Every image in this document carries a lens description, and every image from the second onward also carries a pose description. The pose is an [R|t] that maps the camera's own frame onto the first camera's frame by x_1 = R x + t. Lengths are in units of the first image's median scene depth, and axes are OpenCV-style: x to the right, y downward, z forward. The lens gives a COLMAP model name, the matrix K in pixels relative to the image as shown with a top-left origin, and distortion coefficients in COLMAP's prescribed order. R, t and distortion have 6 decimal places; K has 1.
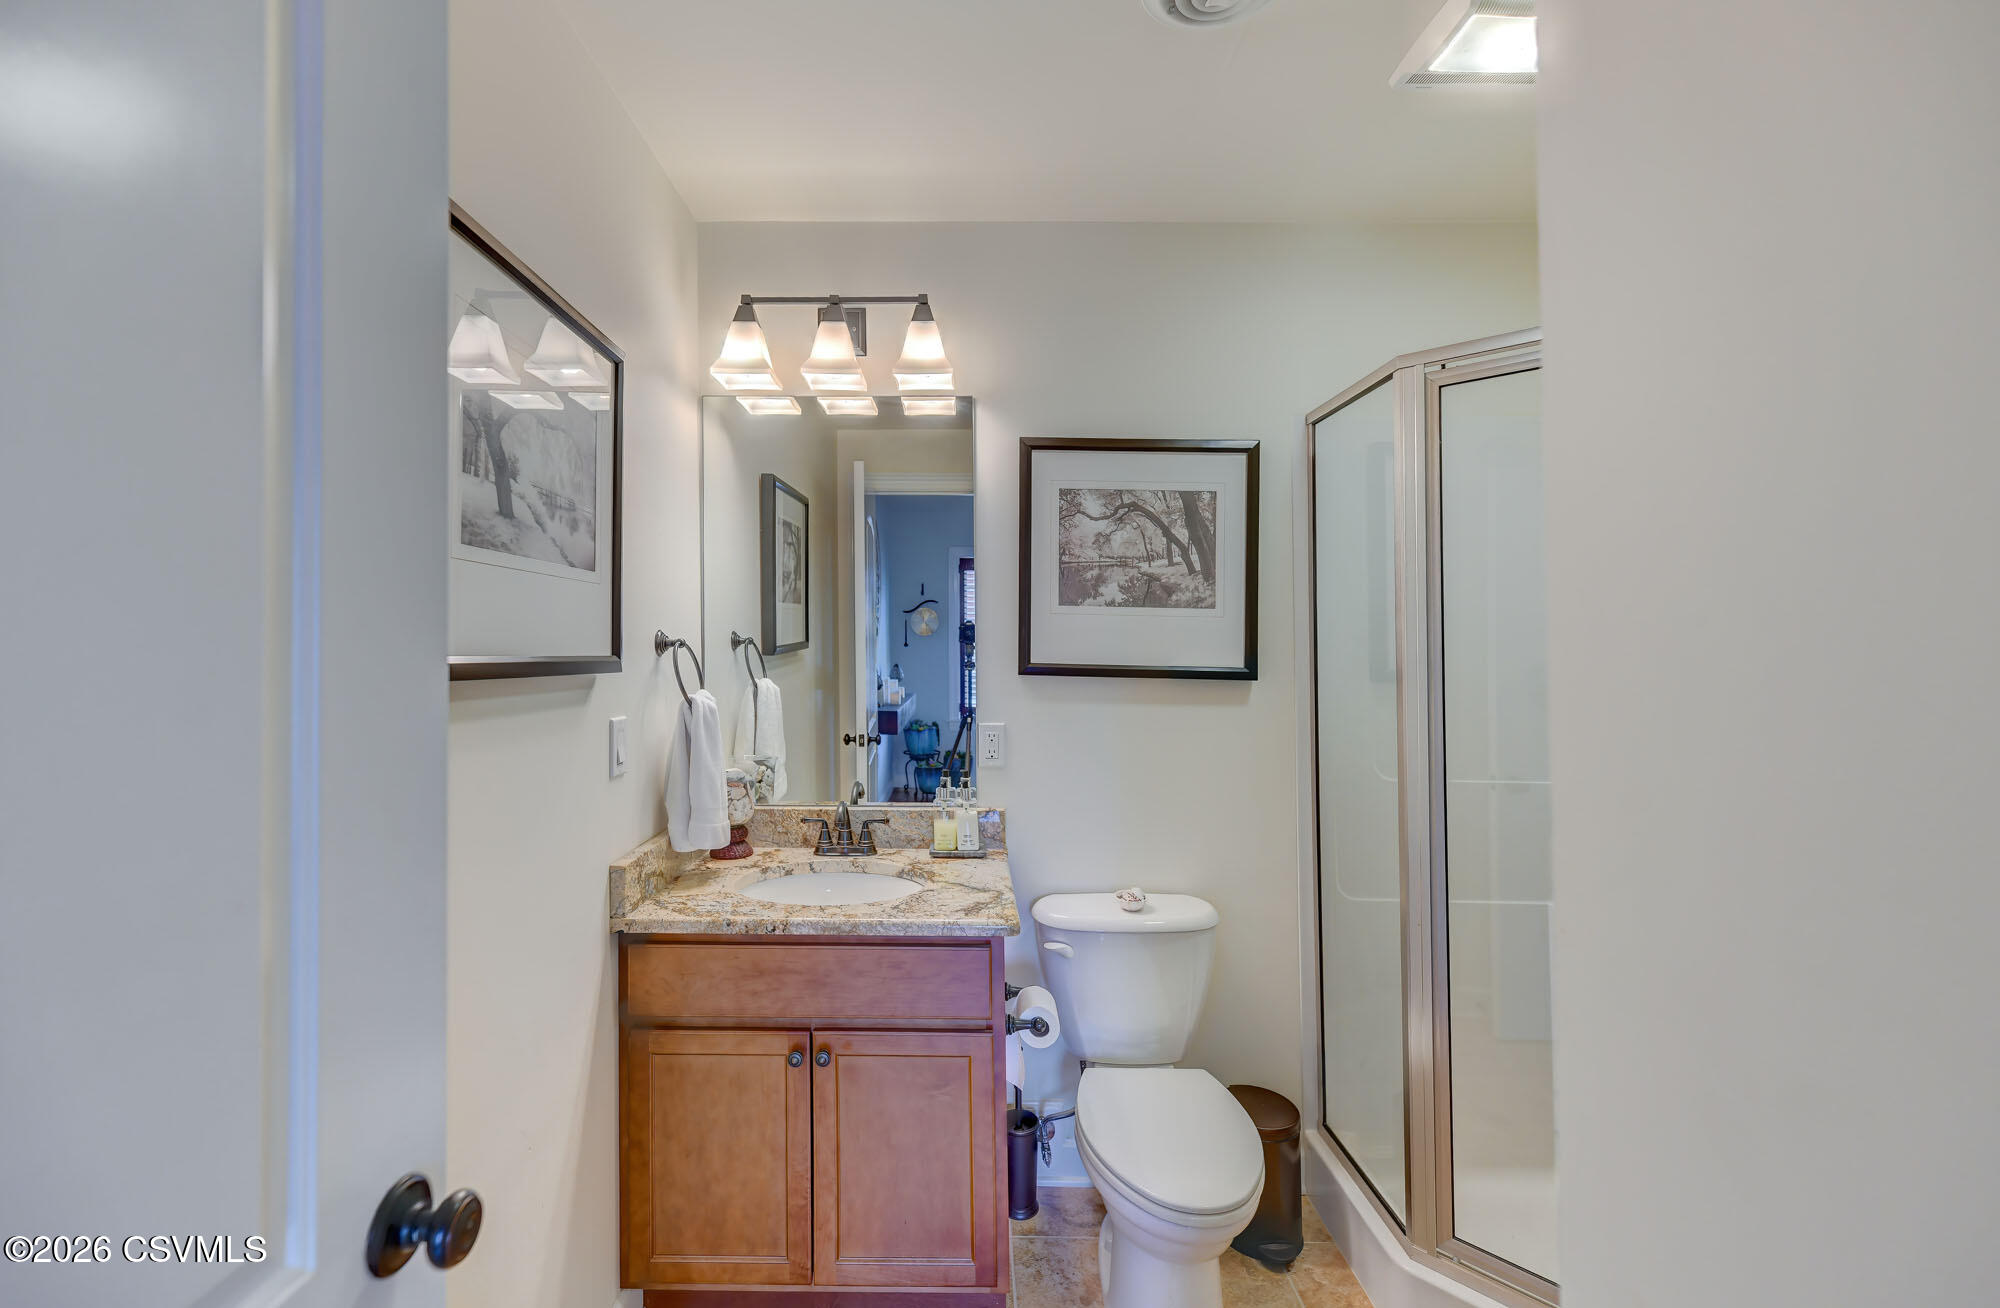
lens RADIAL K [[853.5, 0, 959.2], [0, 853.5, 567.4], [0, 0, 1]] dist [0.000203, -0.000017]
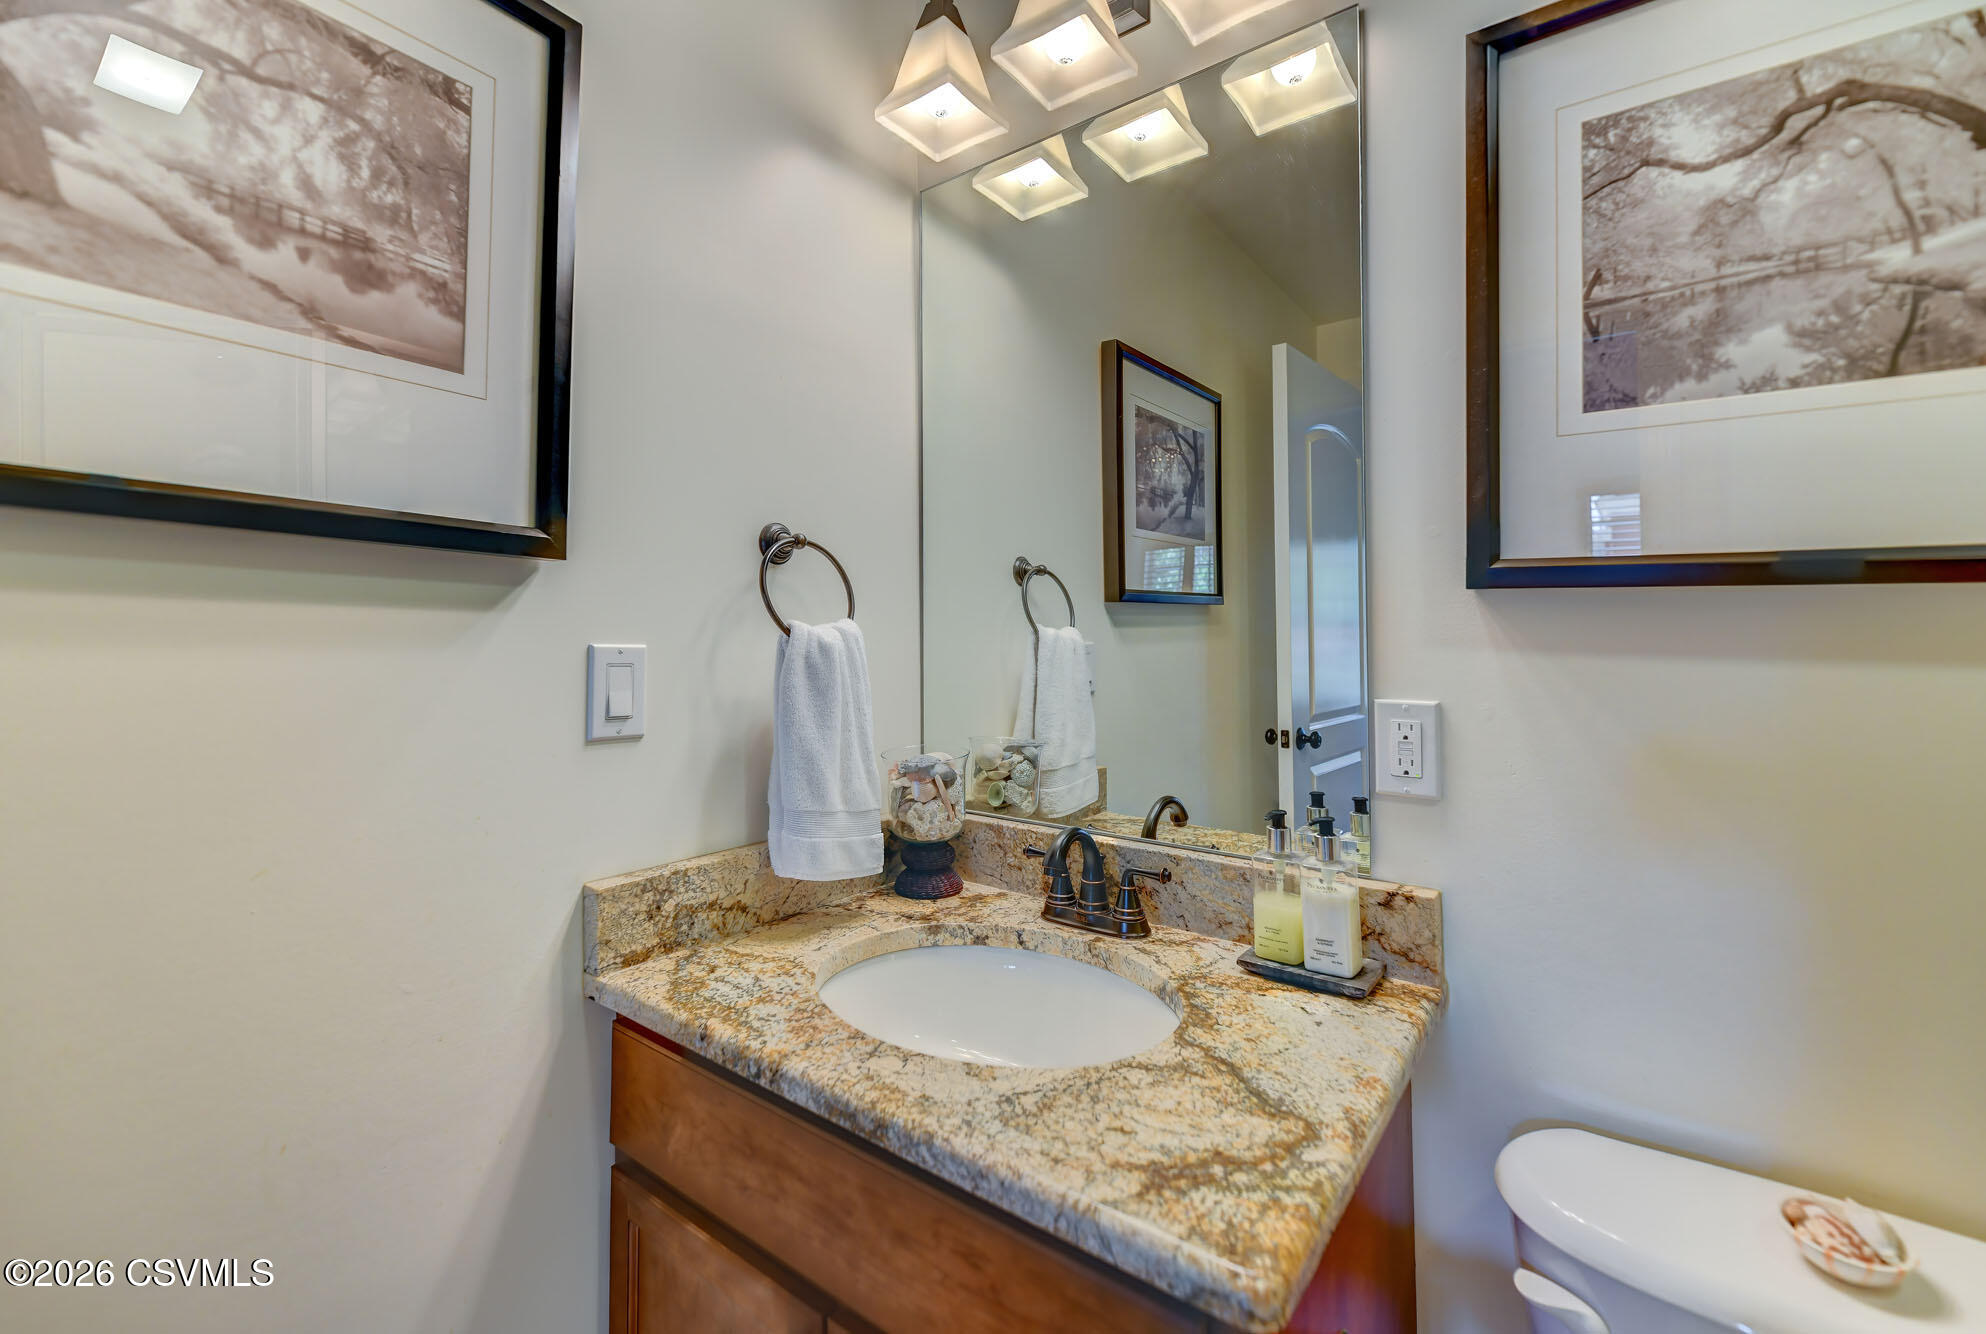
lens RADIAL K [[835.9, 0, 985.6], [0, 835.9, 613.2], [0, 0, 1]] dist [0.013754, -0.006291]
pose [[0.798885, -0.022326, -0.601069, 0.127667], [0.048910, 0.998413, 0.027922, 0.113322], [0.599492, -0.051705, 0.798709, 0.514234]]
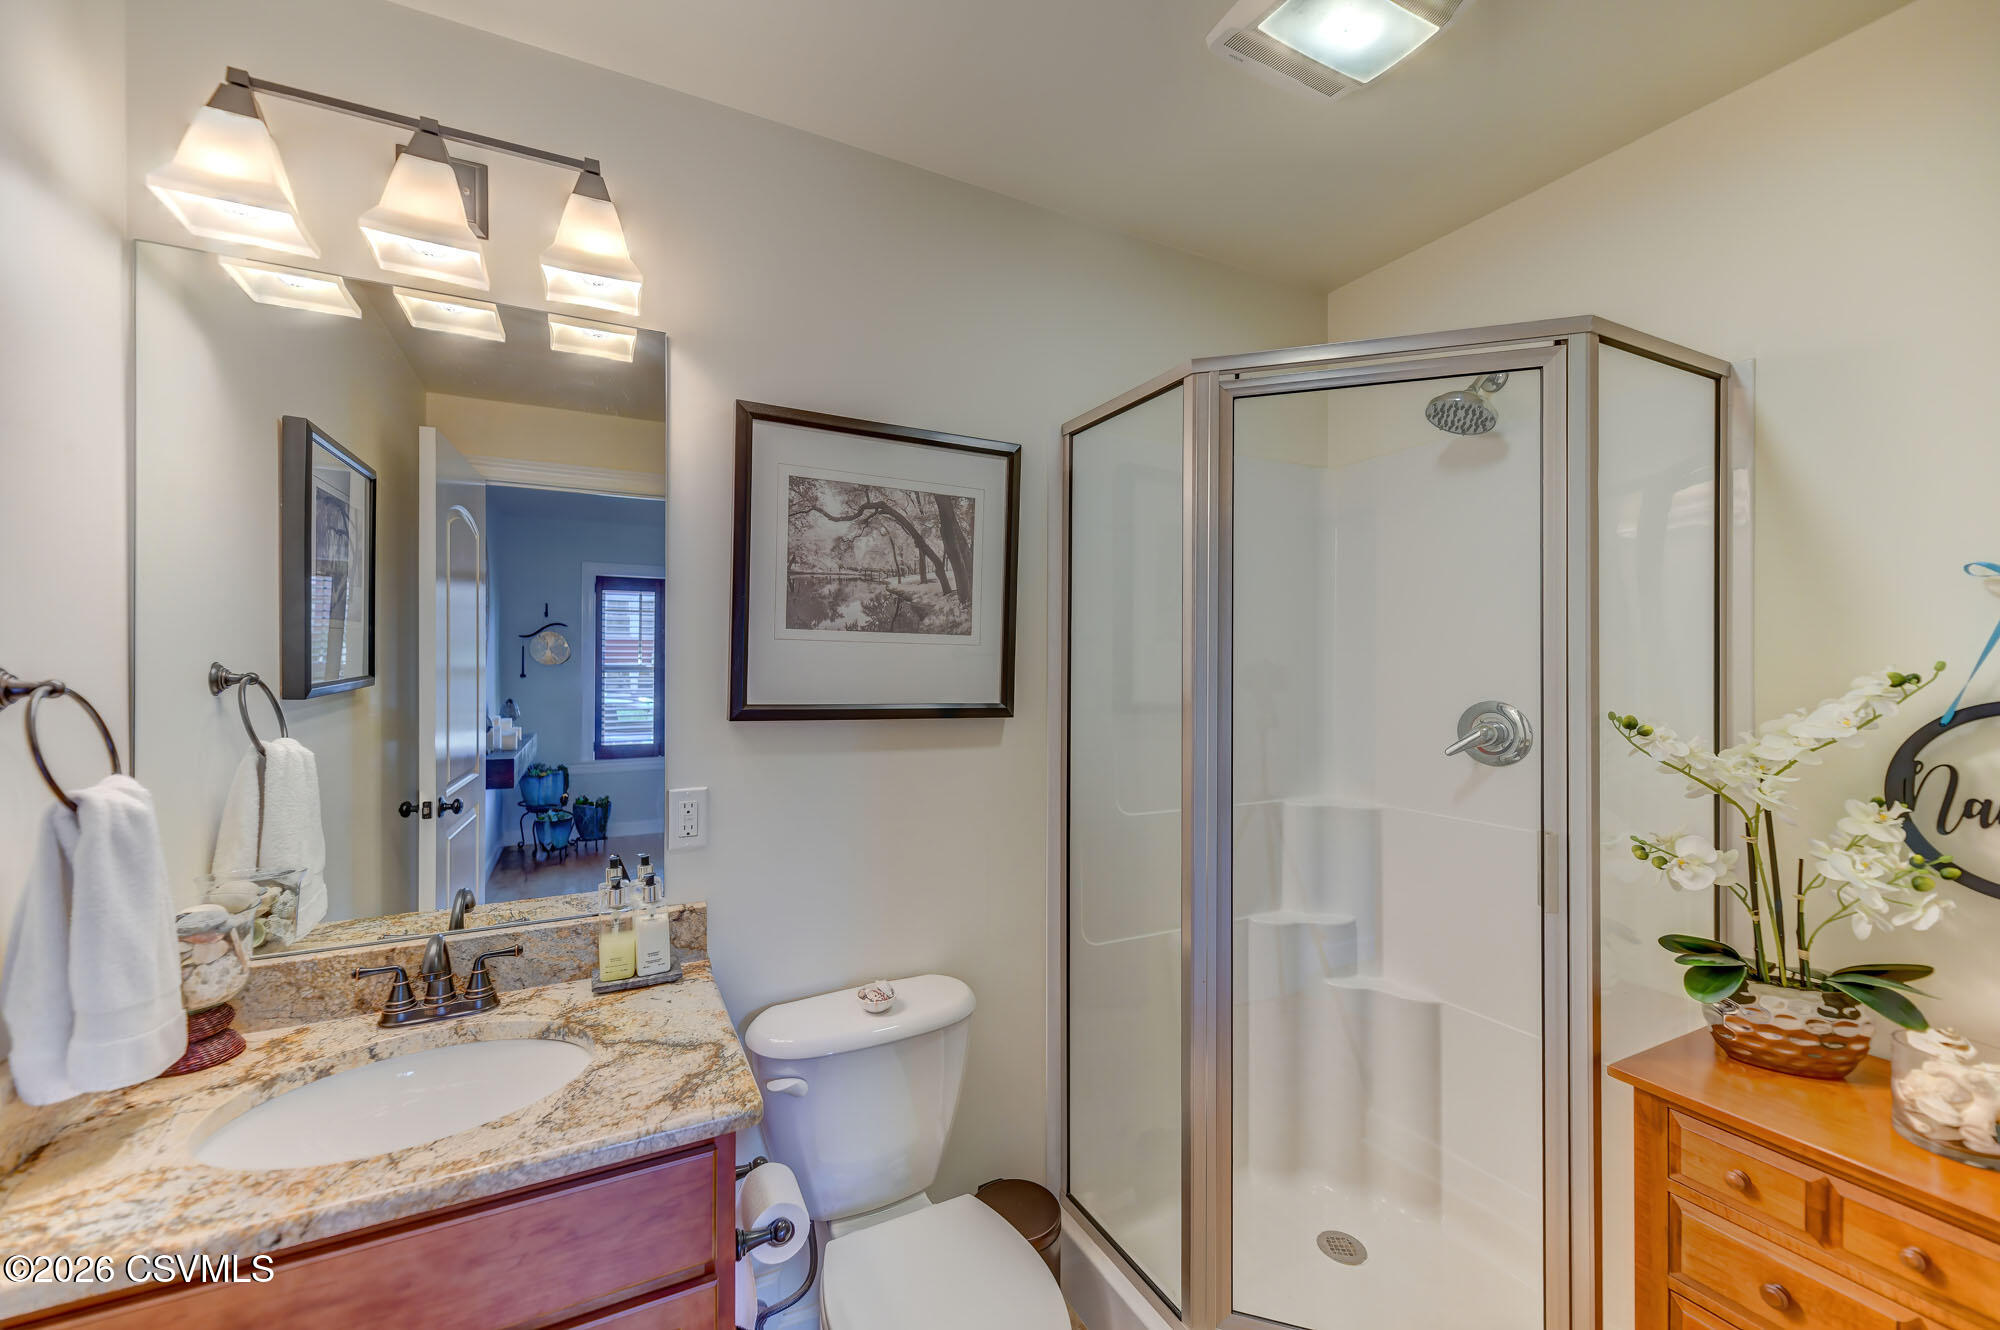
lens RADIAL K [[803.6, 0, 1011.6], [0, 803.6, 630.8], [0, 0, 1]] dist [0.010190, -0.004119]
pose [[0.881935, 0.016129, 0.471095, -0.044165], [-0.035136, 0.998884, 0.031579, 0.016900], [-0.470059, -0.044403, 0.881517, 0.270455]]
